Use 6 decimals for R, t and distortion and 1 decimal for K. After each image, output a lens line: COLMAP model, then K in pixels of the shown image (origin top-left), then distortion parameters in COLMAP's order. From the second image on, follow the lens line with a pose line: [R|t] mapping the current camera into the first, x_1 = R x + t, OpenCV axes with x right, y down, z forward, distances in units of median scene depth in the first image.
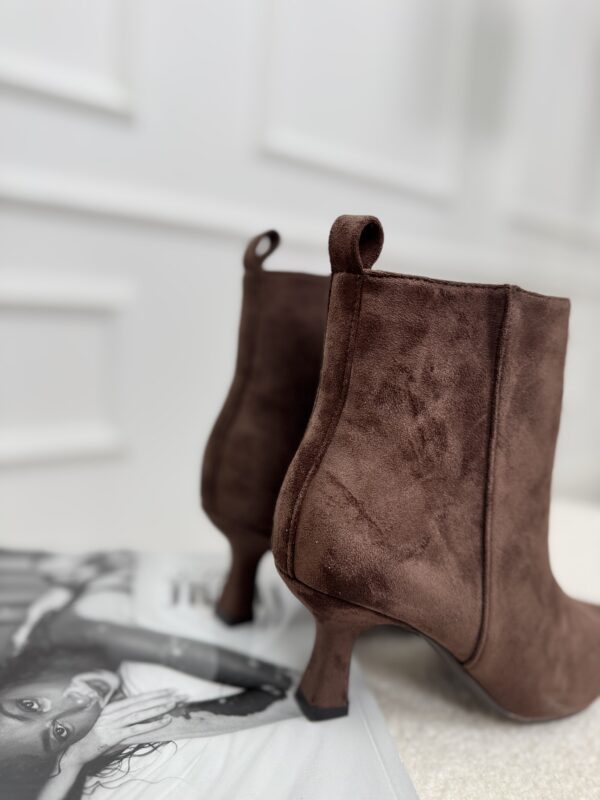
lens RADIAL K [[584.8, 0, 300.0], [0, 584.8, 400.0], [0, 0, 1]] dist [-0.000377, -0.000213]
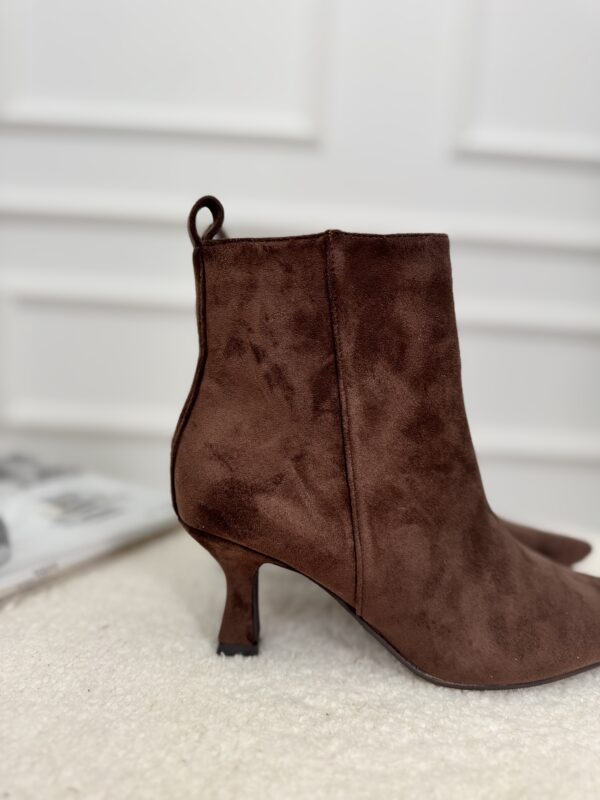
lens RADIAL K [[578.5, 0, 321.1], [0, 578.5, 403.4], [0, 0, 1]] dist [0.074351, -0.113619]
pose [[0.924407, -0.093423, -0.369790, 0.684584], [0.068380, 0.994423, -0.080291, 0.192373], [0.375229, 0.048936, 0.925640, 0.035190]]
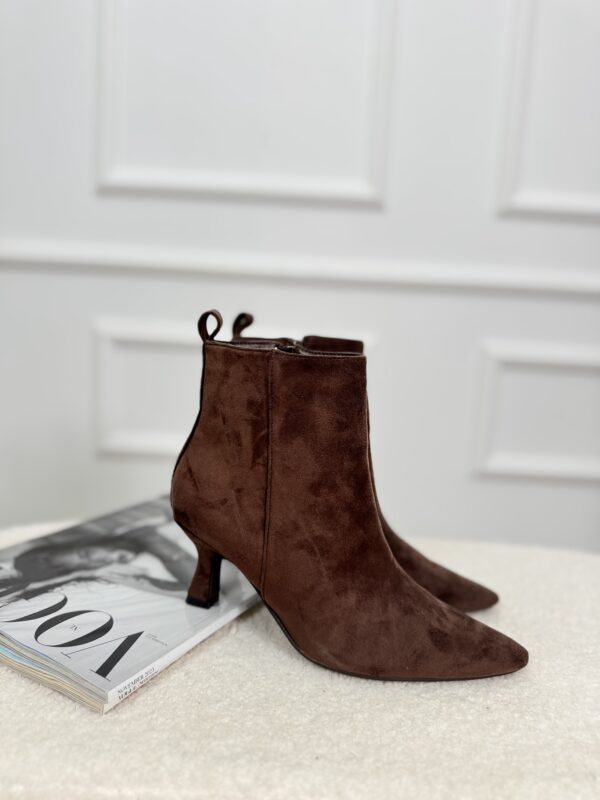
lens RADIAL K [[578.5, 0, 321.1], [0, 578.5, 403.4], [0, 0, 1]] dist [0.074351, -0.113619]
pose [[0.793004, 0.065052, -0.605733, 1.395942], [-0.103523, 0.994211, -0.028757, -0.016795], [0.600356, 0.085511, 0.795148, -0.169331]]
